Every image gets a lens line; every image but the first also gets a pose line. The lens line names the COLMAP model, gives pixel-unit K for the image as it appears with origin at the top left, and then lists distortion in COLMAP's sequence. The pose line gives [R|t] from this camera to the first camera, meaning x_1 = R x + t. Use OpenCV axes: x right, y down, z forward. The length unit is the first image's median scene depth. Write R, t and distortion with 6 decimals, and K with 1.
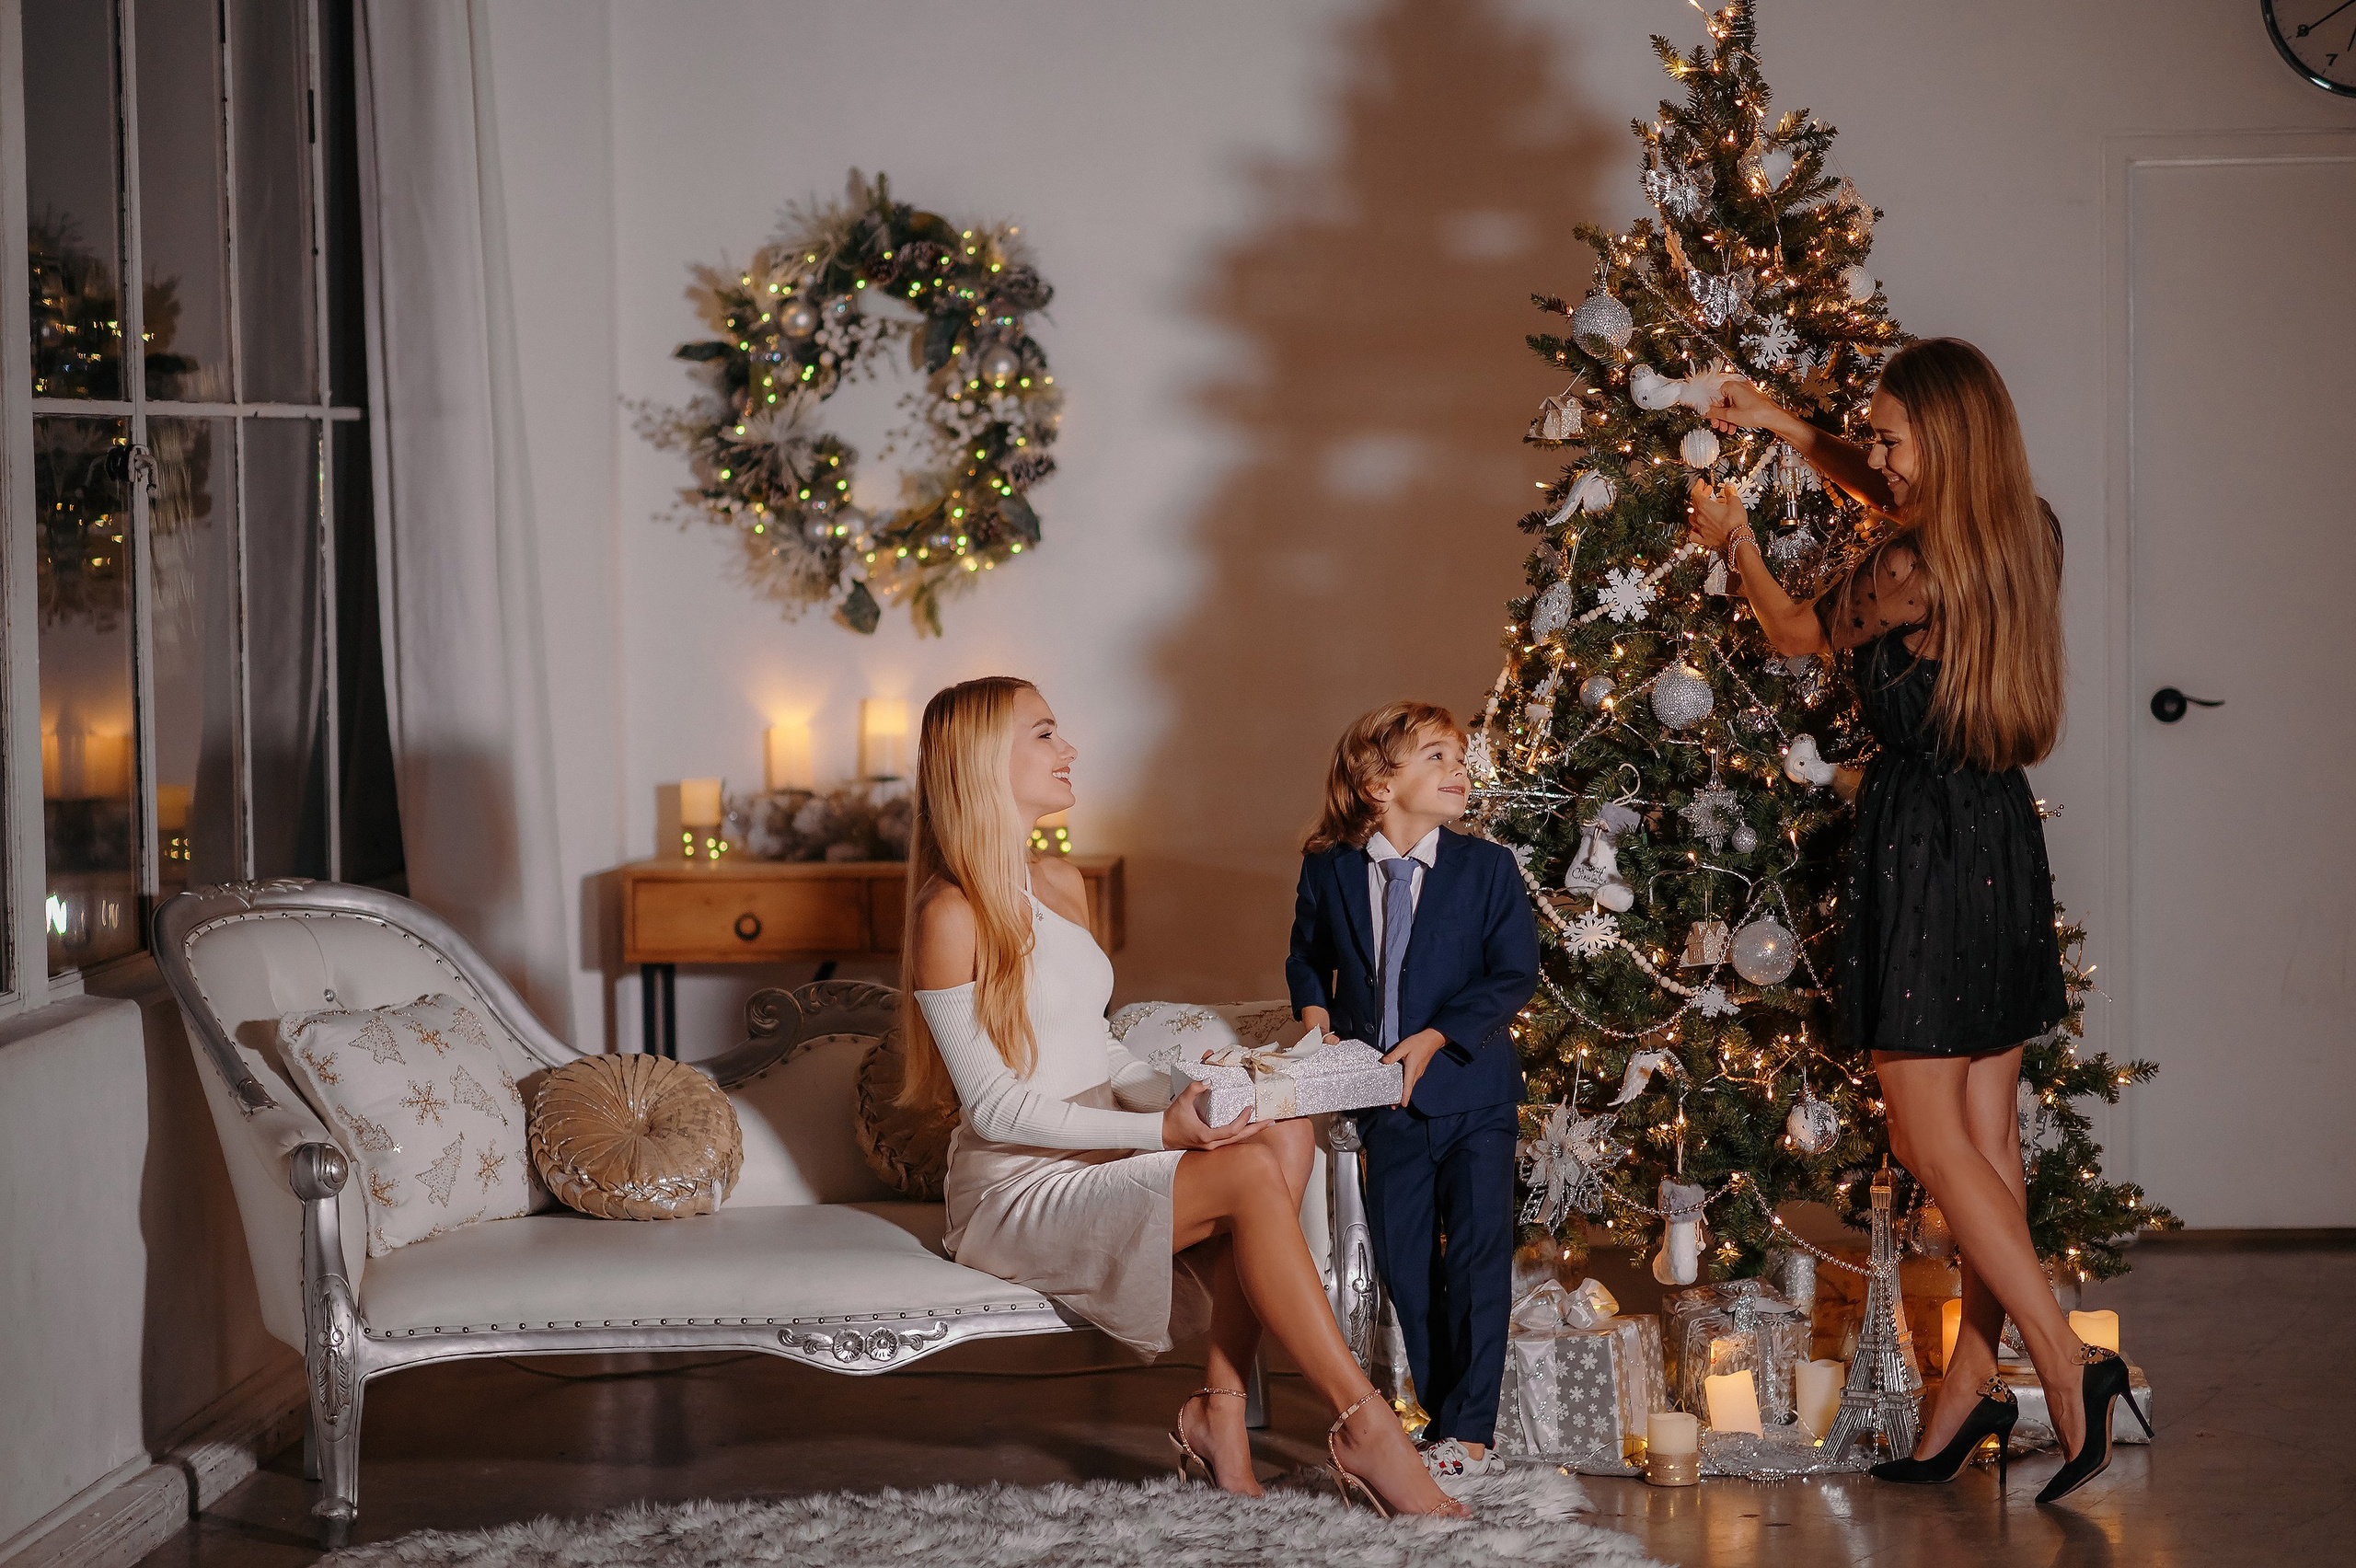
lens RADIAL K [[5880.3, 0, 1280.5], [0, 5880.3, 787.9], [0, 0, 1]] dist [-0.098149, -0.317383]
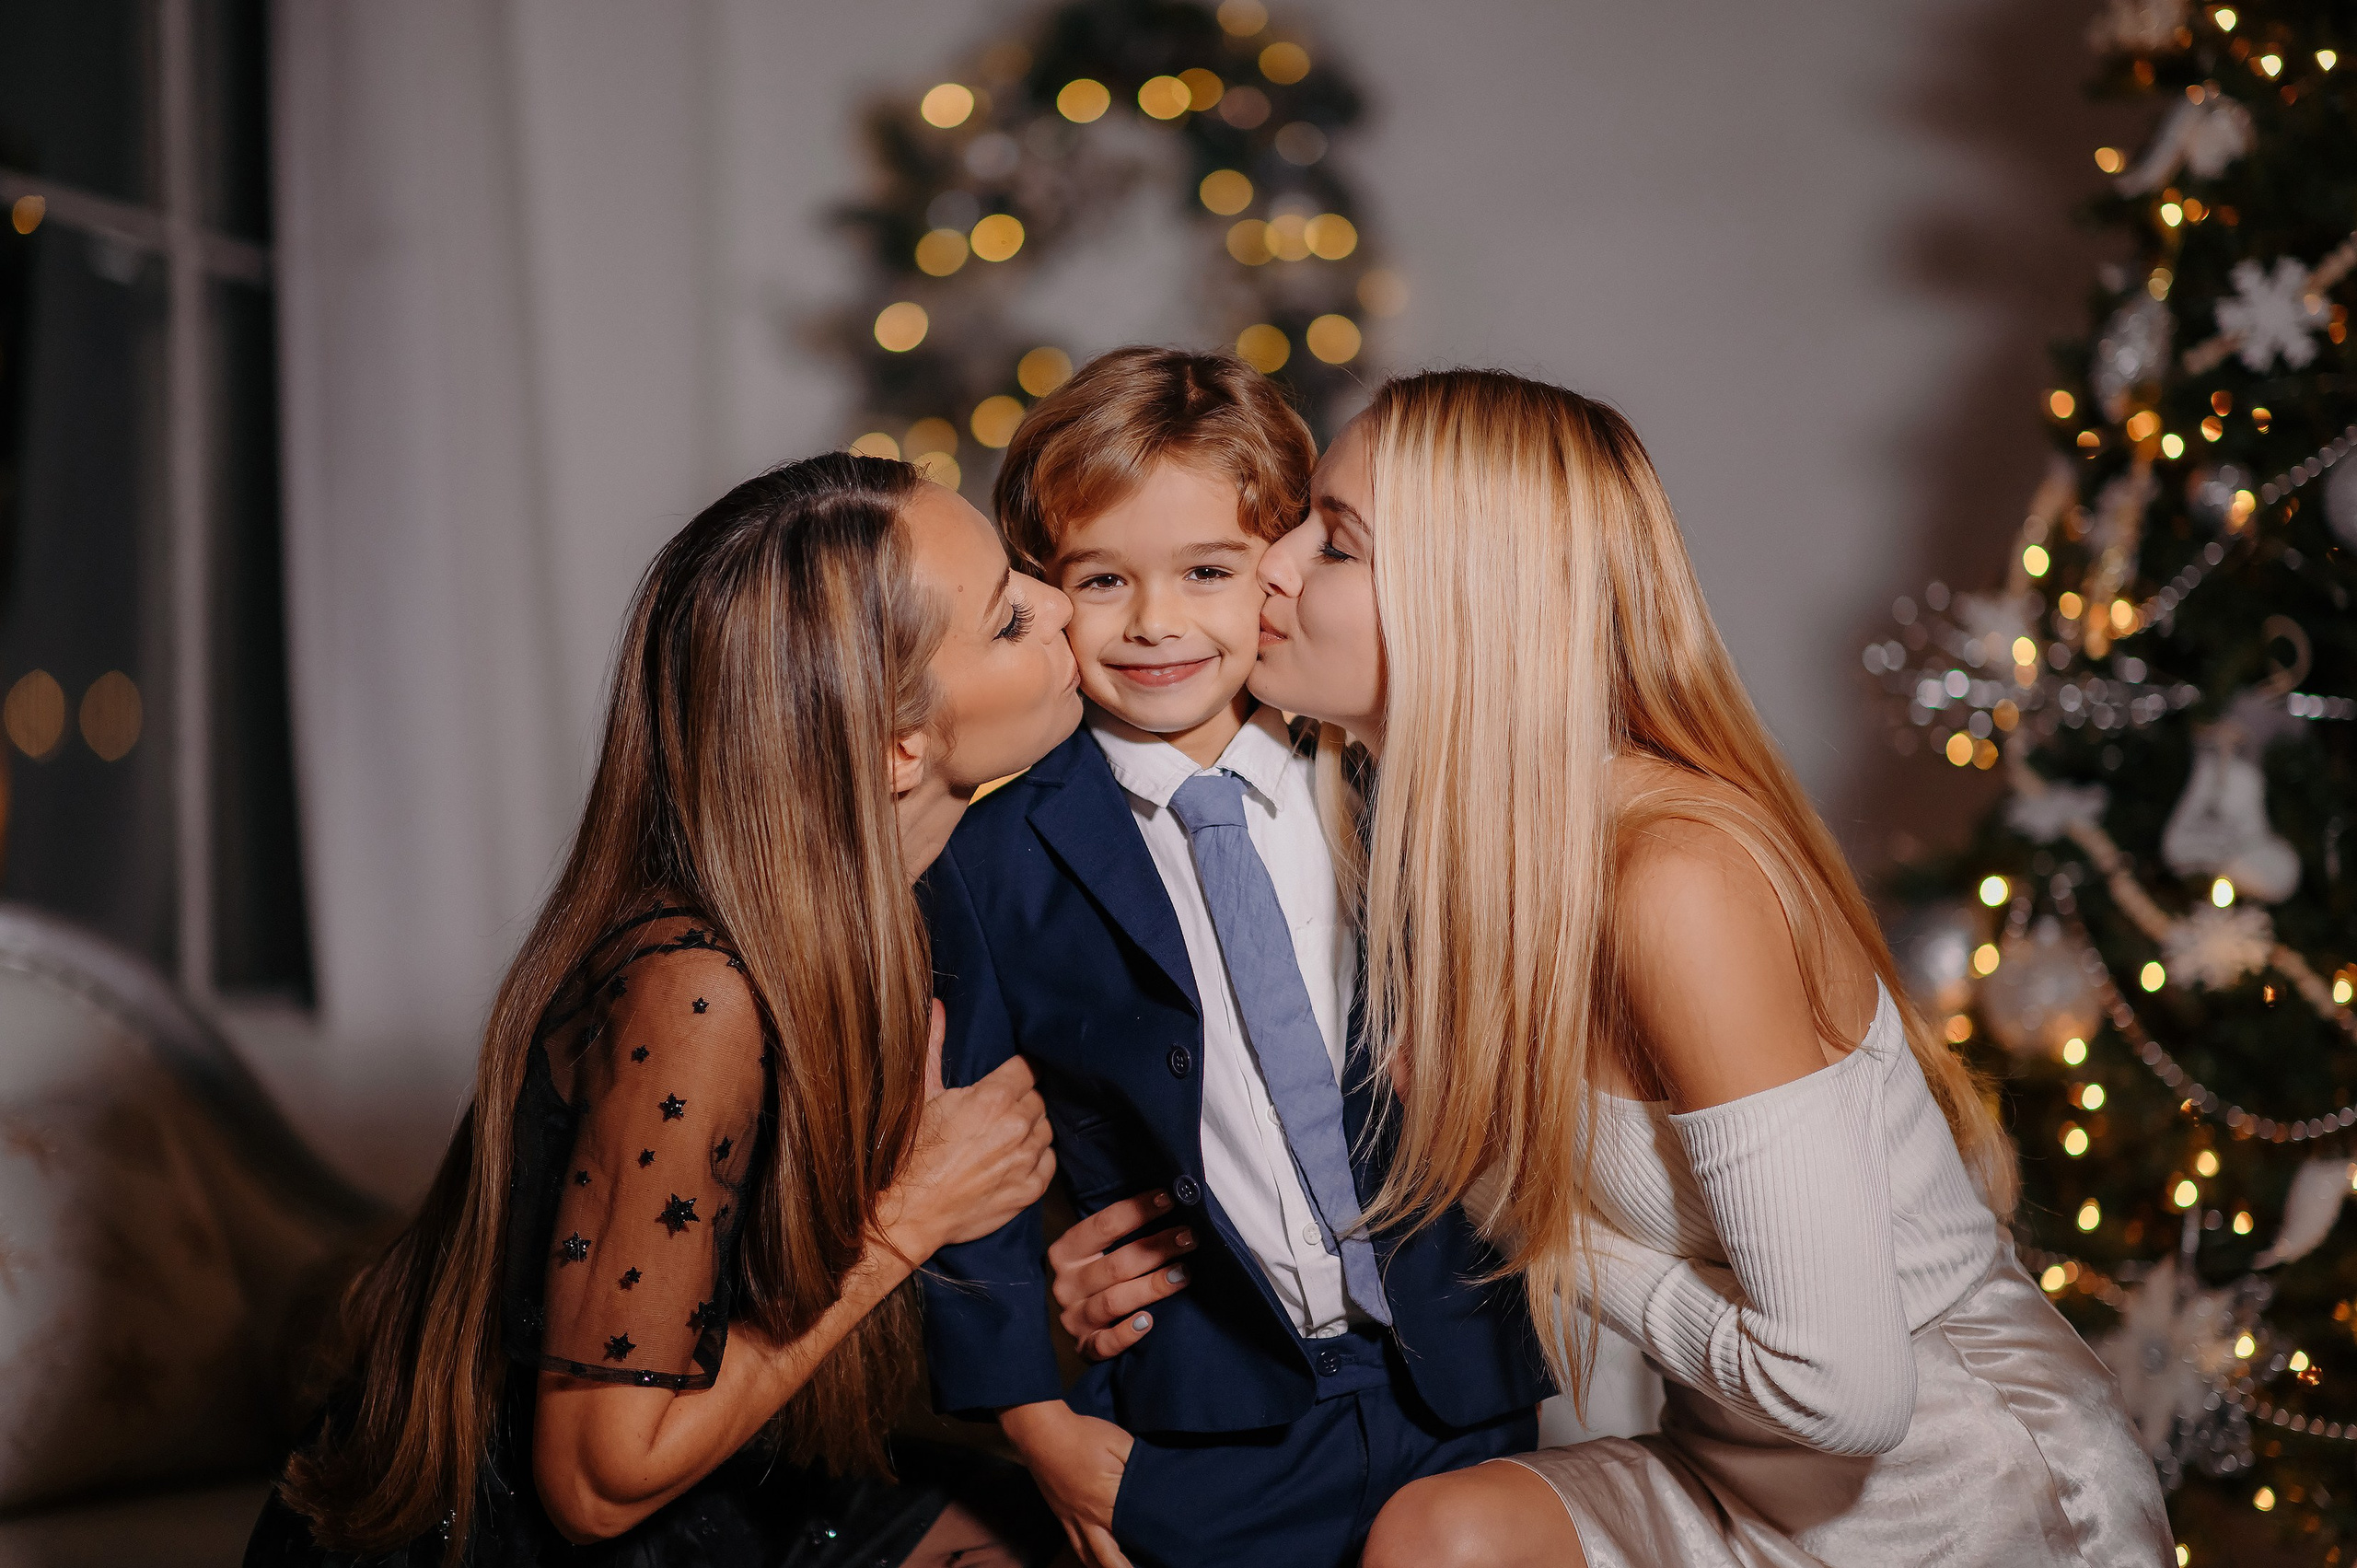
lens RADIAL K [[5581.4, 0, 1081.5], [0, 5581.4, 858.0], [0, 0, 1]] dist [0.230844, -3.154983]
pose [[0.987327, -0.015296, -0.157958, 0.031655], [0.004692, 0.997722, -0.067290, 0.049874], [0.158628, 0.065696, 0.985150, 0.487726]]
